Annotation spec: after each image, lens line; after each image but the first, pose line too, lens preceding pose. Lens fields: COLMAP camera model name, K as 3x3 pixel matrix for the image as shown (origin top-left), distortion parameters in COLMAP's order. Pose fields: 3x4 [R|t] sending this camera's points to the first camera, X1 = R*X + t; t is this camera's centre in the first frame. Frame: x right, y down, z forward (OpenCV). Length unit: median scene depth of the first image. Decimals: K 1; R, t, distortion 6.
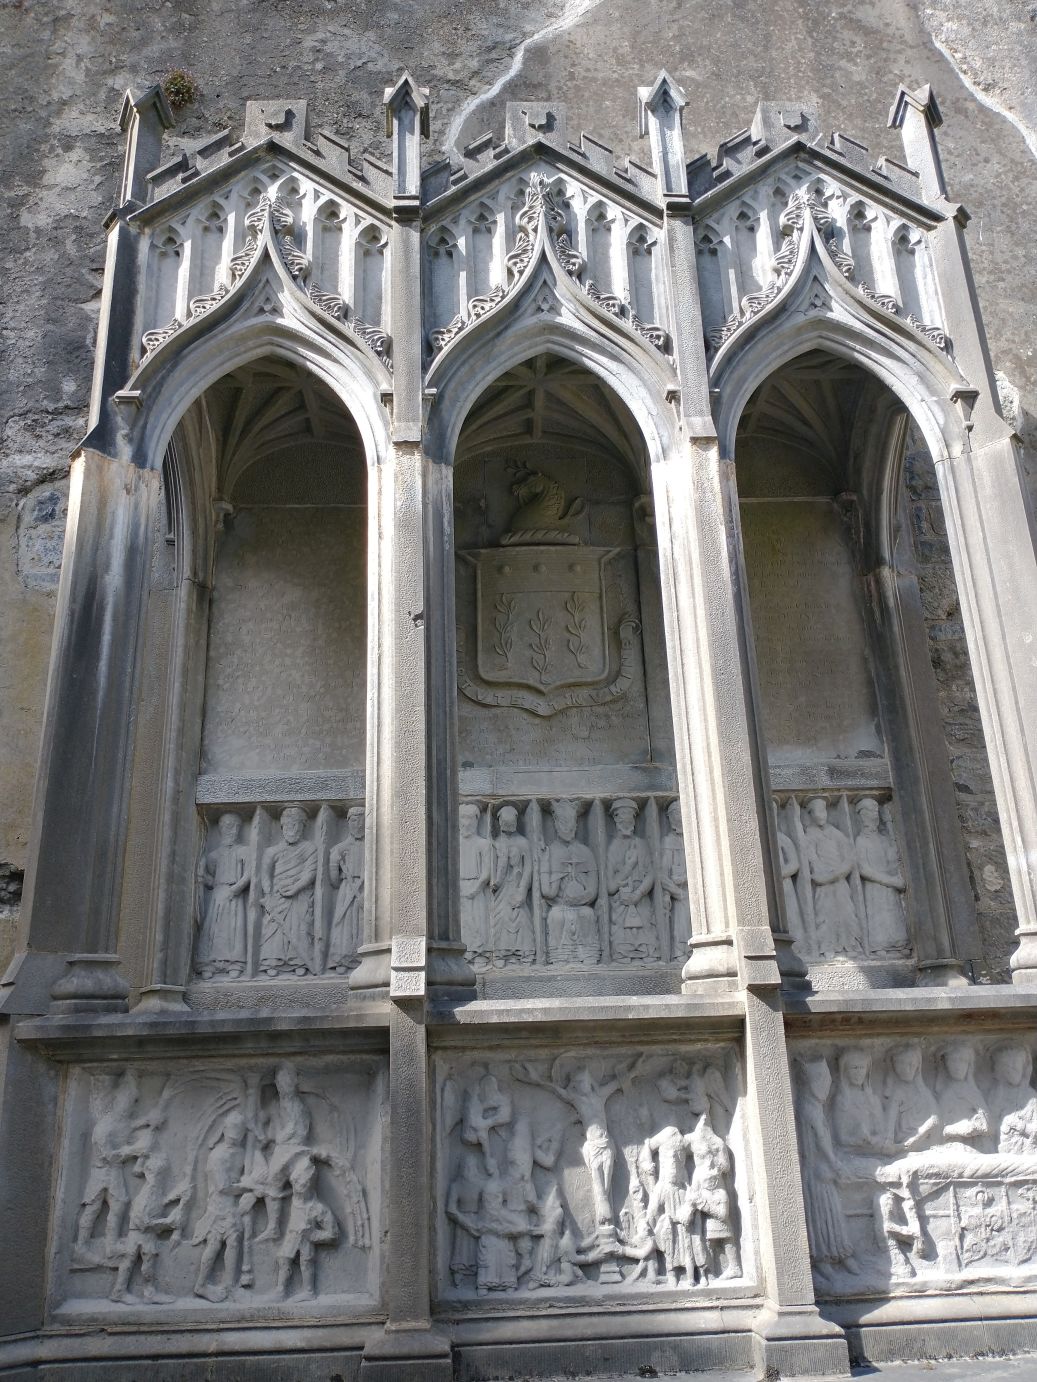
lens RADIAL K [[1116.3, 0, 518.5], [0, 1116.3, 691.0], [0, 0, 1]] dist [0.045210, -0.105742]
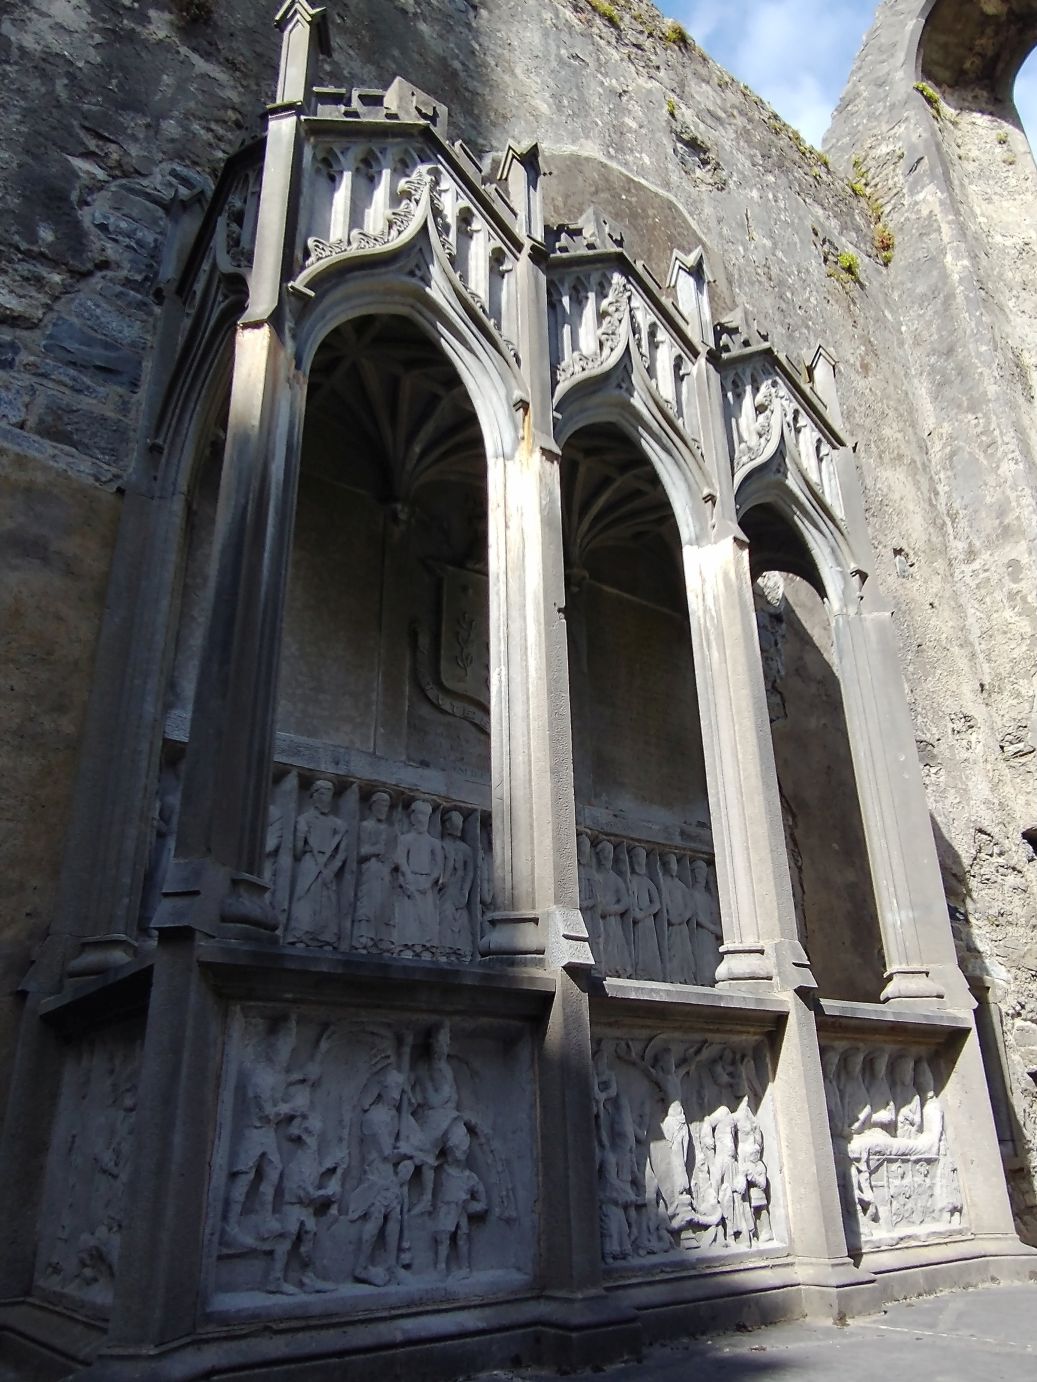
lens RADIAL K [[1024.0, 0, 518.5], [0, 1024.0, 691.0], [0, 0, 1]] dist [-0.005245, 0.001758]
pose [[0.809295, 0.254222, 0.529541, -0.692081], [-0.200416, 0.966903, -0.157897, 0.188916], [-0.552156, 0.021657, 0.833460, 0.246223]]
